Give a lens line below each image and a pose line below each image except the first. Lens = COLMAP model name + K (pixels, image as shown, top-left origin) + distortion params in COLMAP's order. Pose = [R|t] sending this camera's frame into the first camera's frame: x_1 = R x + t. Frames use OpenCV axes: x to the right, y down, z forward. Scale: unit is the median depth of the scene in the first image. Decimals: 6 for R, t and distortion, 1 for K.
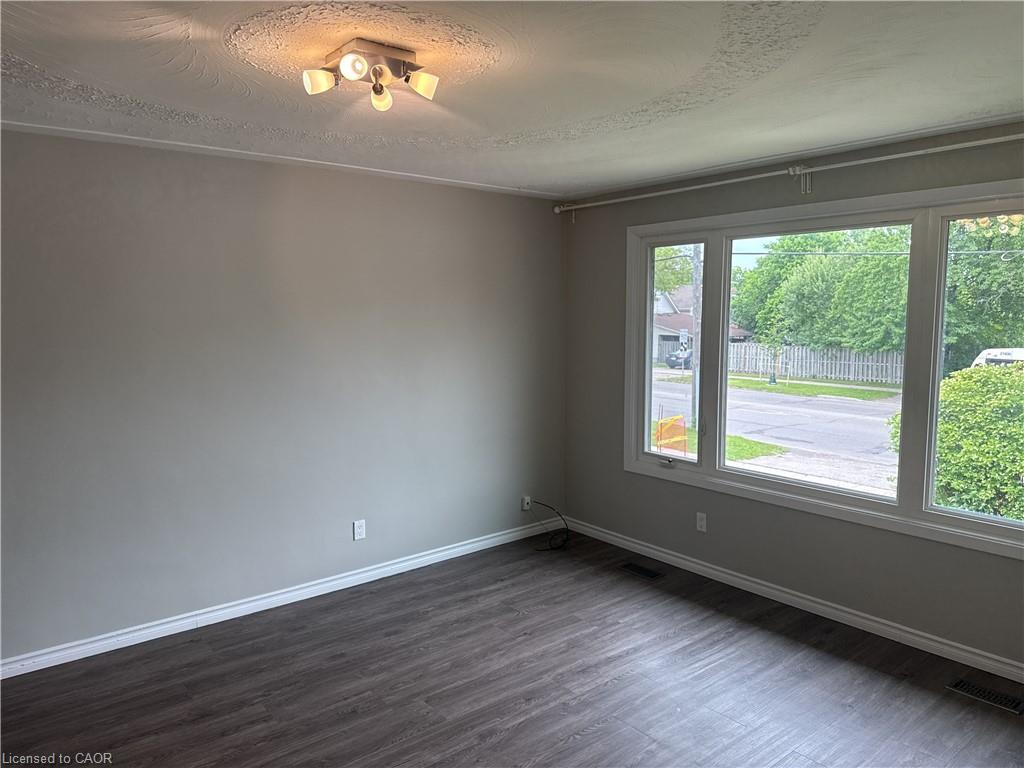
lens RADIAL K [[722.6, 0, 515.6], [0, 722.6, 378.6], [0, 0, 1]] dist [0.048189, -0.052051]
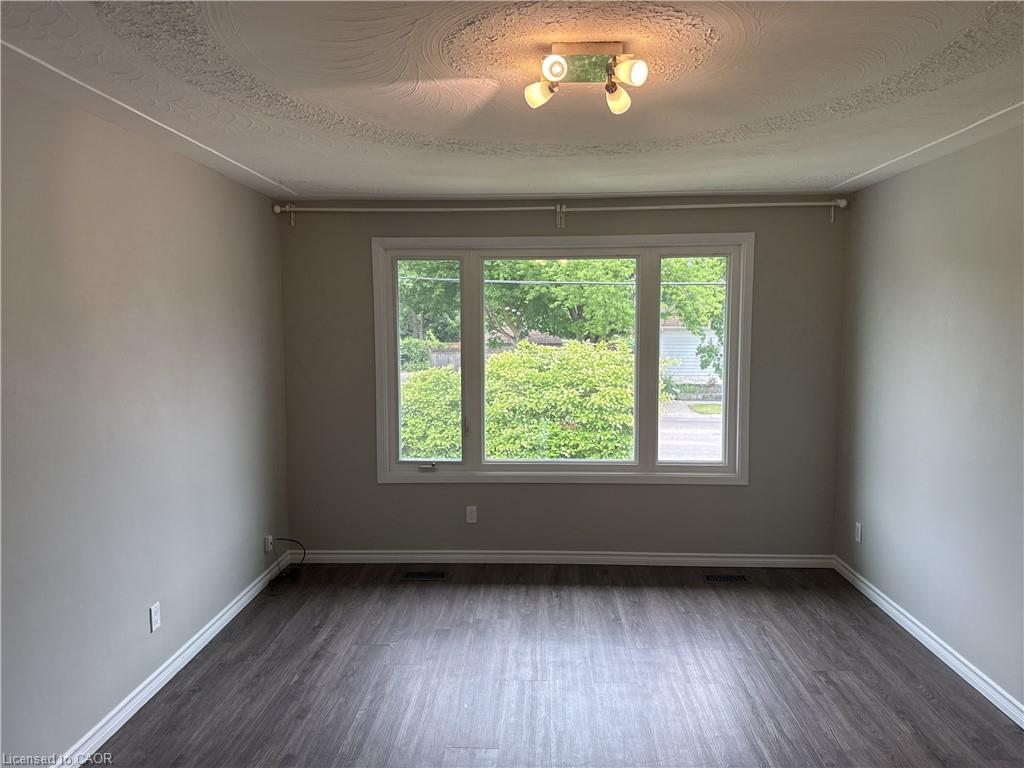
lens RADIAL K [[722.6, 0, 539.8], [0, 722.6, 364.8], [0, 0, 1]] dist [0.048189, -0.052051]
pose [[0.654205, -0.043049, 0.755091, -0.489202], [0.071313, 0.997442, -0.004919, -0.014056], [-0.752948, 0.057066, 0.655602, 0.199614]]
